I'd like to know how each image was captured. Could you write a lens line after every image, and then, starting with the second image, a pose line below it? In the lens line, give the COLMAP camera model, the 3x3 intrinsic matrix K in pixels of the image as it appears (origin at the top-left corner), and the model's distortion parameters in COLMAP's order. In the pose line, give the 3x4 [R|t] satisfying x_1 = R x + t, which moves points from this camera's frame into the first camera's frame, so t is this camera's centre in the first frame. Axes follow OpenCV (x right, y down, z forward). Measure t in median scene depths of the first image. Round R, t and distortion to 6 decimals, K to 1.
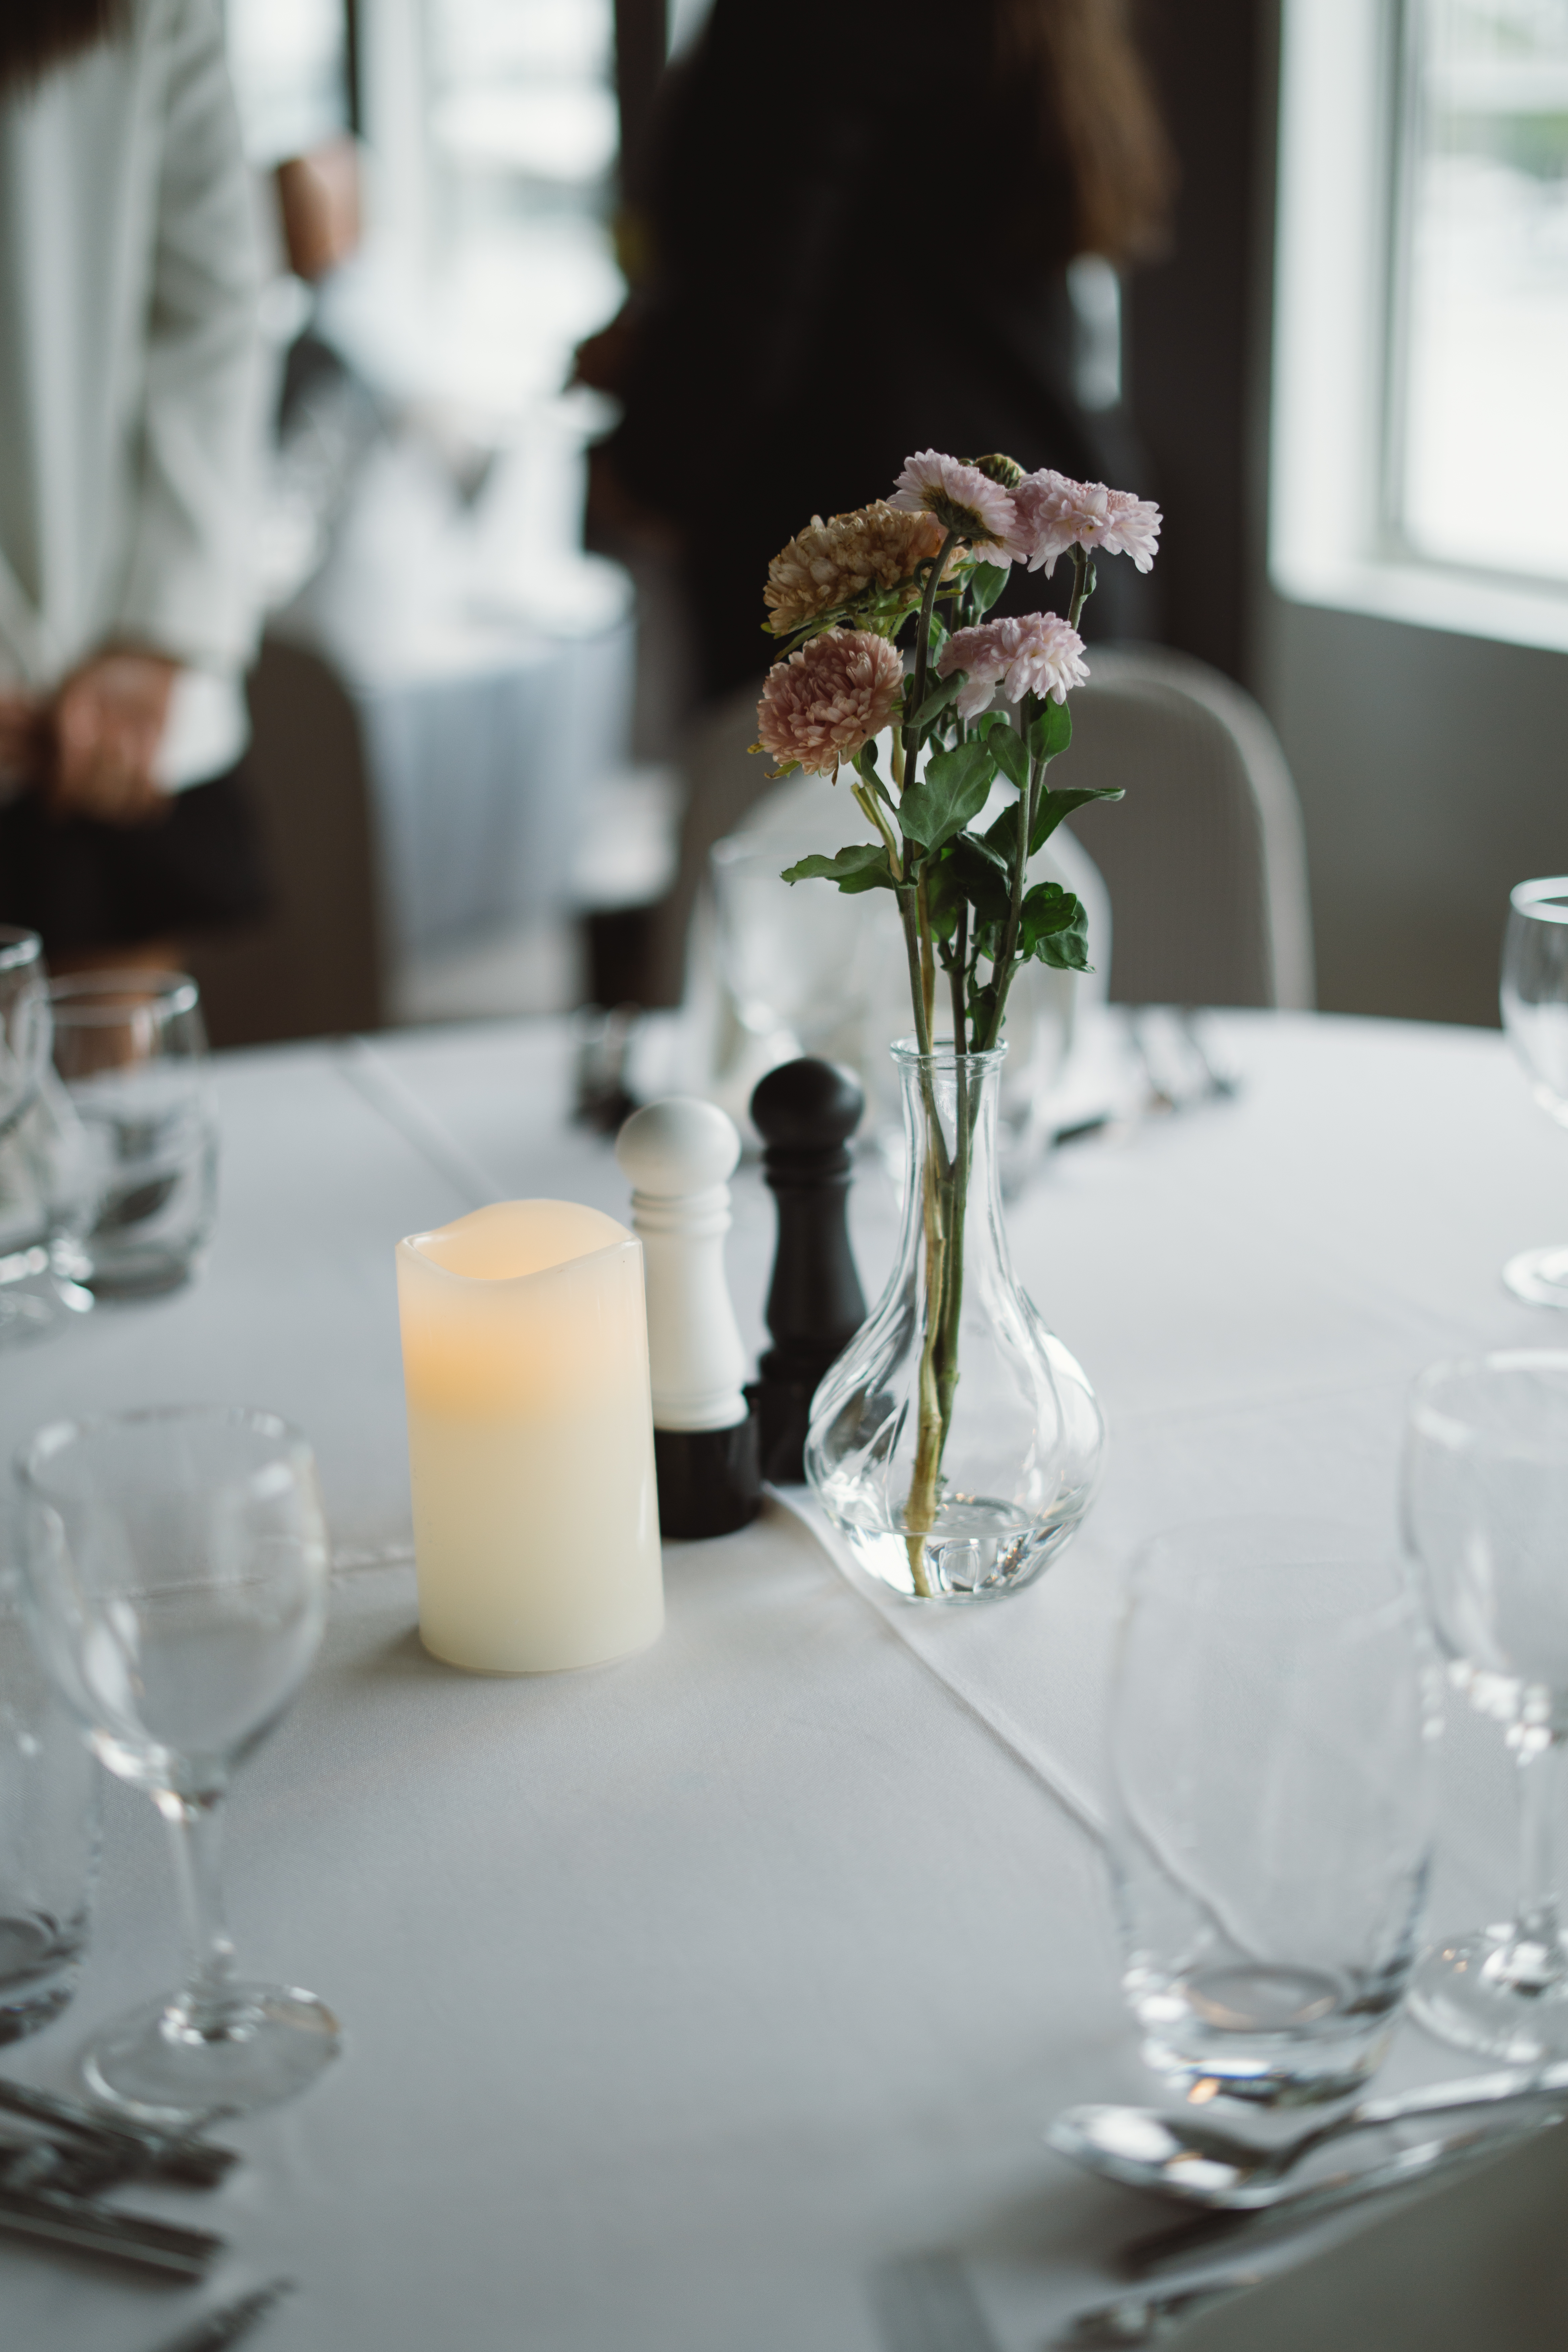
lens RADIAL K [[3488.3, 0, 772.9], [0, 3488.3, 1171.7], [0, 0, 1]] dist [-0.161508, 0.000000]
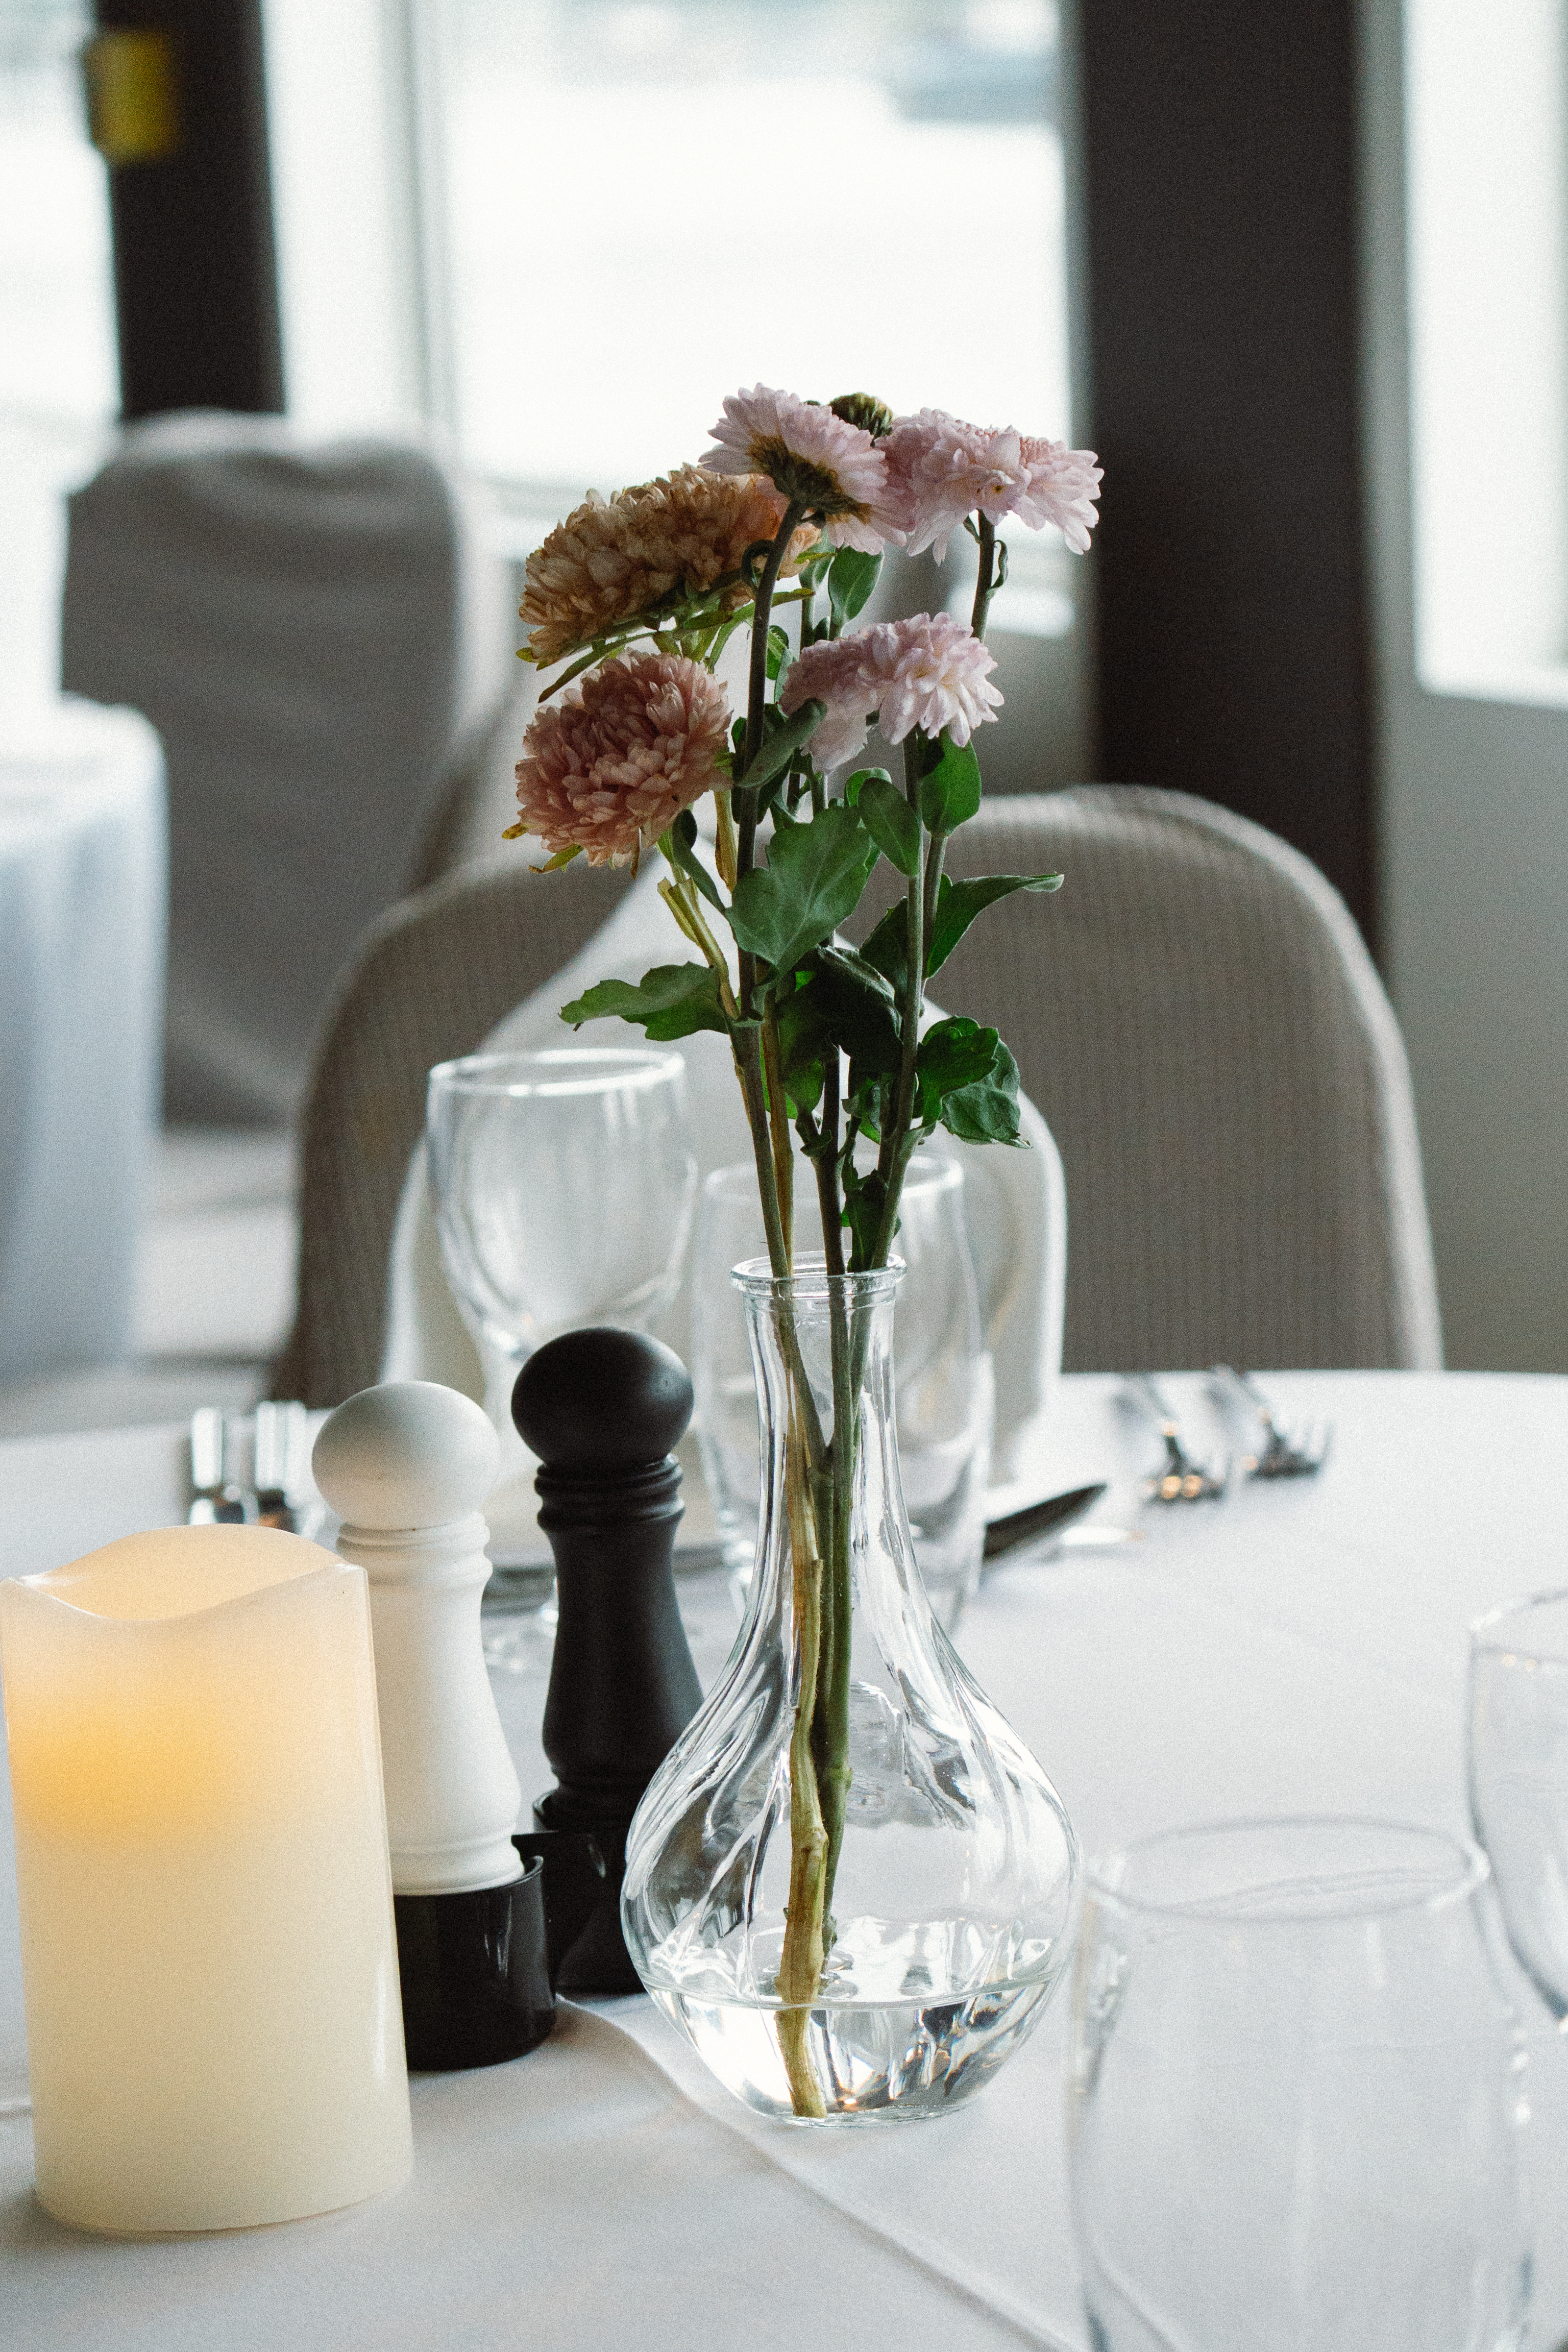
lens RADIAL K [[6916.2, 0, 788.7], [0, 6916.2, 1176.8], [0, 0, 1]] dist [-0.312951, 0.000000]
pose [[0.998458, -0.031211, 0.045902, -0.015435], [0.035740, 0.994201, -0.101425, 0.081783], [-0.042470, 0.102909, 0.993784, -0.321907]]
